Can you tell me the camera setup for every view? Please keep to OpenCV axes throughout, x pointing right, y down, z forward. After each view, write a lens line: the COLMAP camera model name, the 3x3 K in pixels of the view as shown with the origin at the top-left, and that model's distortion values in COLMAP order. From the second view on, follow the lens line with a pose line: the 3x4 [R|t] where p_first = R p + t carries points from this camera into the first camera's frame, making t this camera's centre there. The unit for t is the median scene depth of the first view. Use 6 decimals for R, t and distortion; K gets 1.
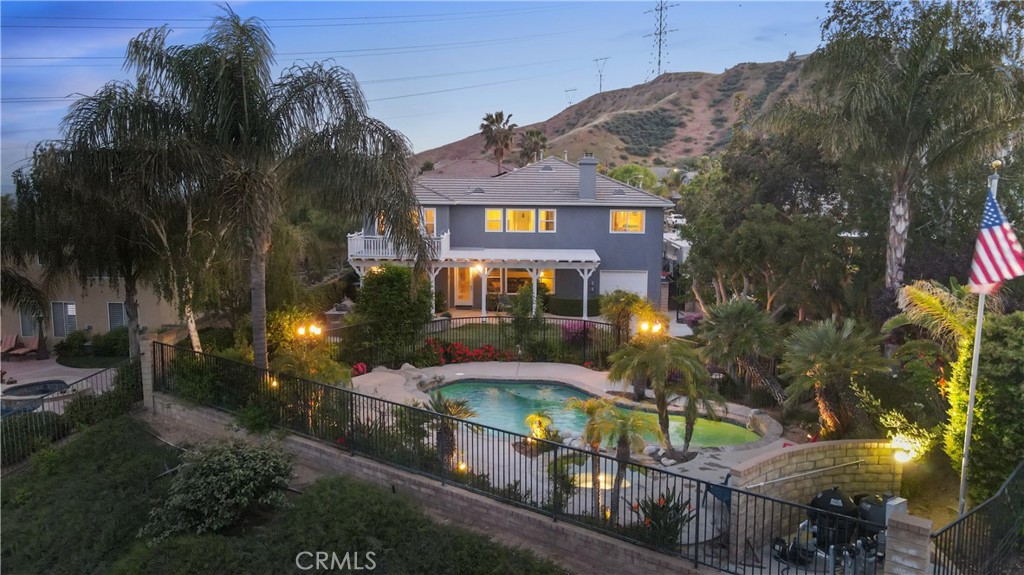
lens RADIAL K [[749.4, 0, 512.0], [0, 749.4, 287.5], [0, 0, 1]] dist [0.014715, 0.001917]
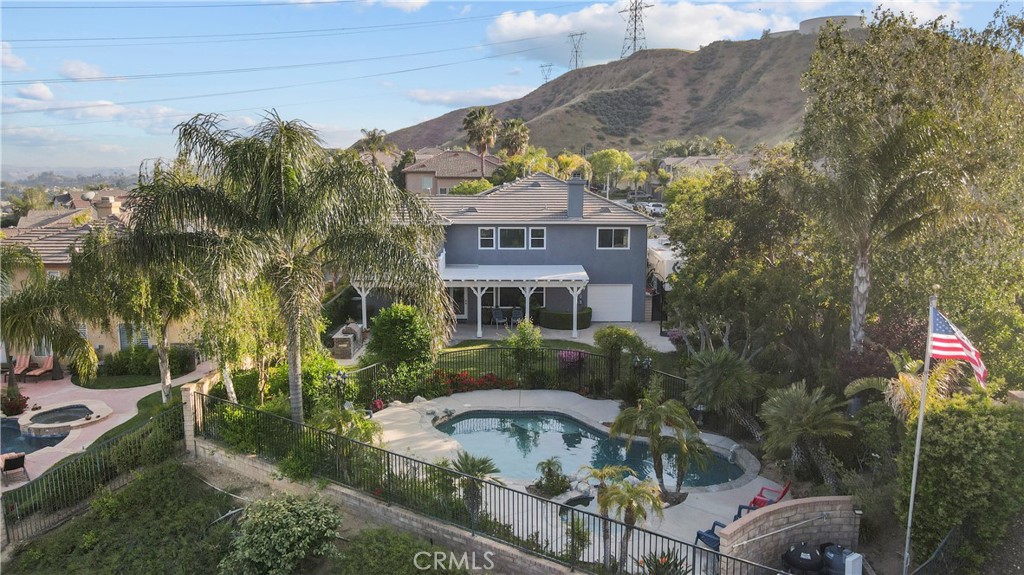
lens RADIAL K [[749.4, 0, 512.0], [0, 749.4, 287.5], [0, 0, 1]] dist [0.014715, 0.001917]
pose [[0.999457, -0.012111, 0.030628, -0.043479], [0.011049, 0.999340, 0.034608, -0.112732], [-0.031027, -0.034251, 0.998932, -0.106995]]
